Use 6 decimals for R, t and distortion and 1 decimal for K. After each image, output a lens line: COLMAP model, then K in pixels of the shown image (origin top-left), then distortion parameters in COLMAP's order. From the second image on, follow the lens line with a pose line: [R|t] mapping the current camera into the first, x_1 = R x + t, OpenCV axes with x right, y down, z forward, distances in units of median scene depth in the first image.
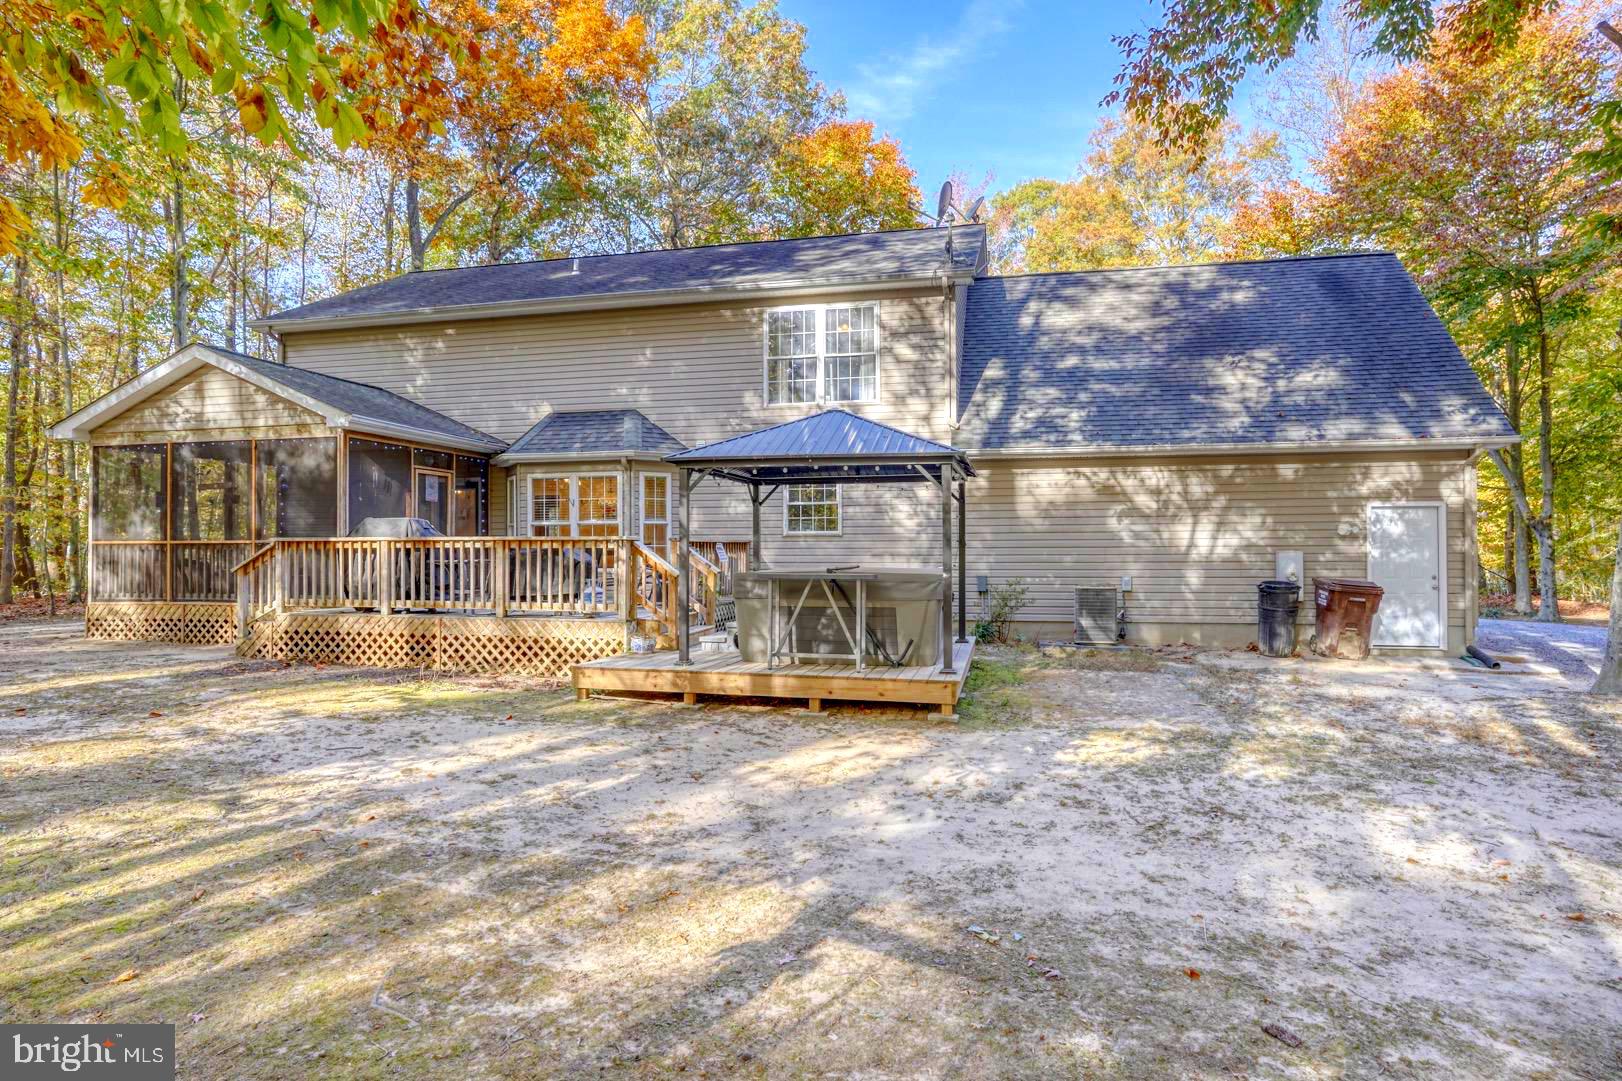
lens RADIAL K [[921.9, 0, 811.0], [0, 921.9, 540.5], [0, 0, 1]] dist [-0.051229, 0.000006]
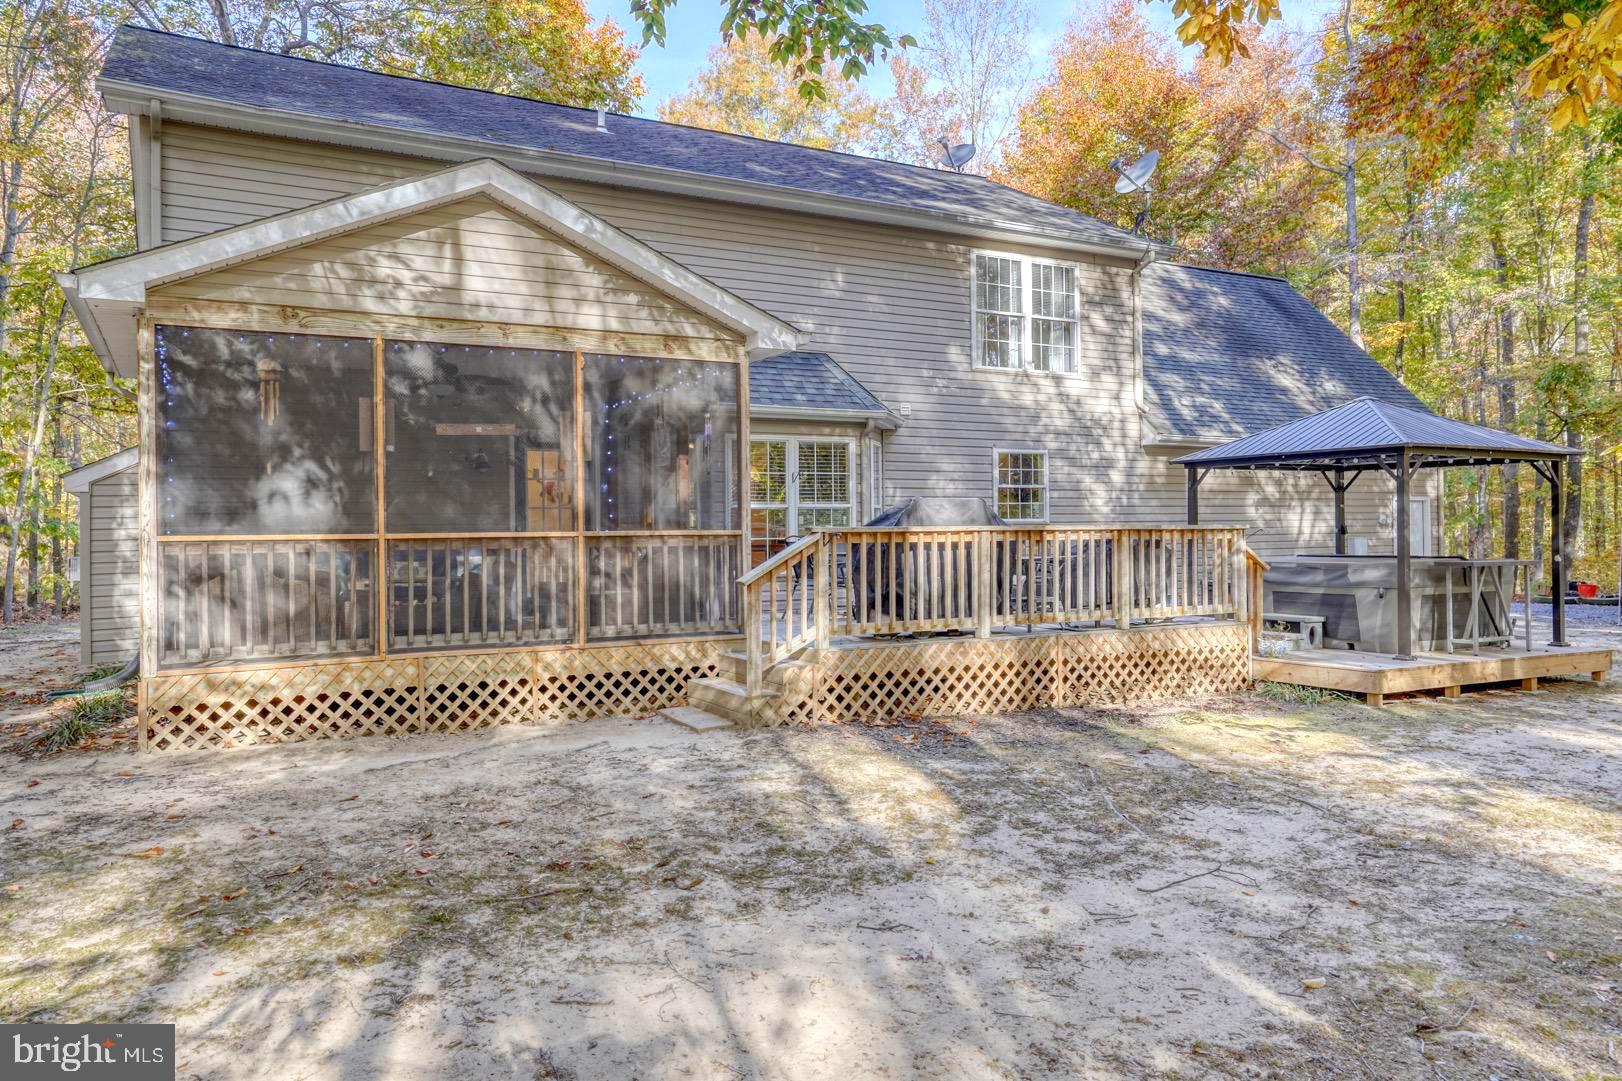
lens RADIAL K [[1140.5, 0, 811.0], [0, 1140.5, 540.5], [0, 0, 1]] dist [-0.037050, -0.000652]
pose [[0.757373, -0.008943, 0.652922, -0.944967], [0.001017, 0.999921, 0.012516, -0.002973], [-0.652982, -0.008815, 0.757322, 0.361481]]
